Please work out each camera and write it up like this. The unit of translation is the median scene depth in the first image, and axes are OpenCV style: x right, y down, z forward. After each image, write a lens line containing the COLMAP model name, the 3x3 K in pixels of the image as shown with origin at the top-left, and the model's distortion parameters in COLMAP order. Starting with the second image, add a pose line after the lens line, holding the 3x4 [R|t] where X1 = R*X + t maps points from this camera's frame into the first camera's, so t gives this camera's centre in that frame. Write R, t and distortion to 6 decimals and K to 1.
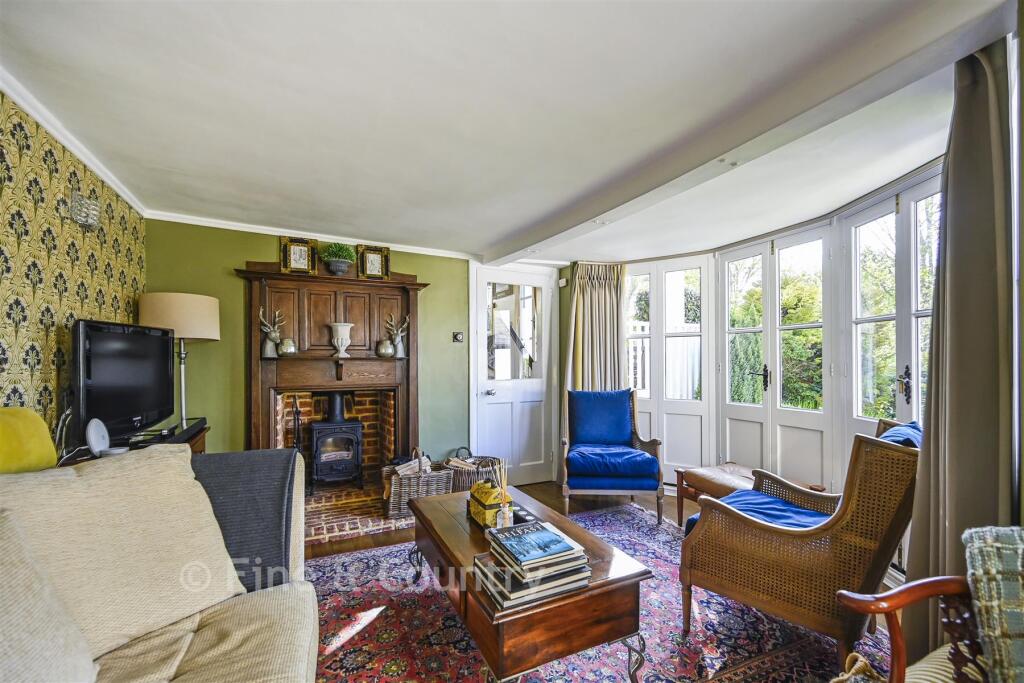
lens RADIAL K [[443.5, 0, 510.0], [0, 443.5, 376.4], [0, 0, 1]] dist [0.011815, -0.000343]
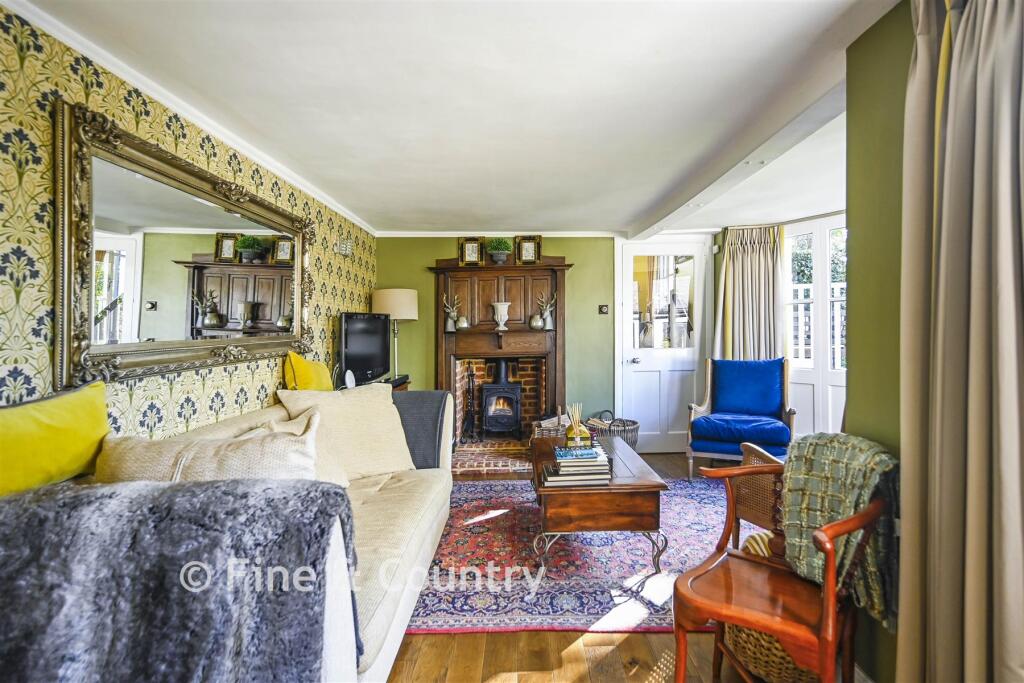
lens RADIAL K [[514.5, 0, 512.0], [0, 514.5, 341.5], [0, 0, 1]] dist [0.000989, -0.000006]
pose [[0.902930, -0.010729, -0.429653, 0.256936], [0.003082, 0.999824, -0.018490, 0.014749], [0.429776, 0.015371, 0.902805, -0.271255]]
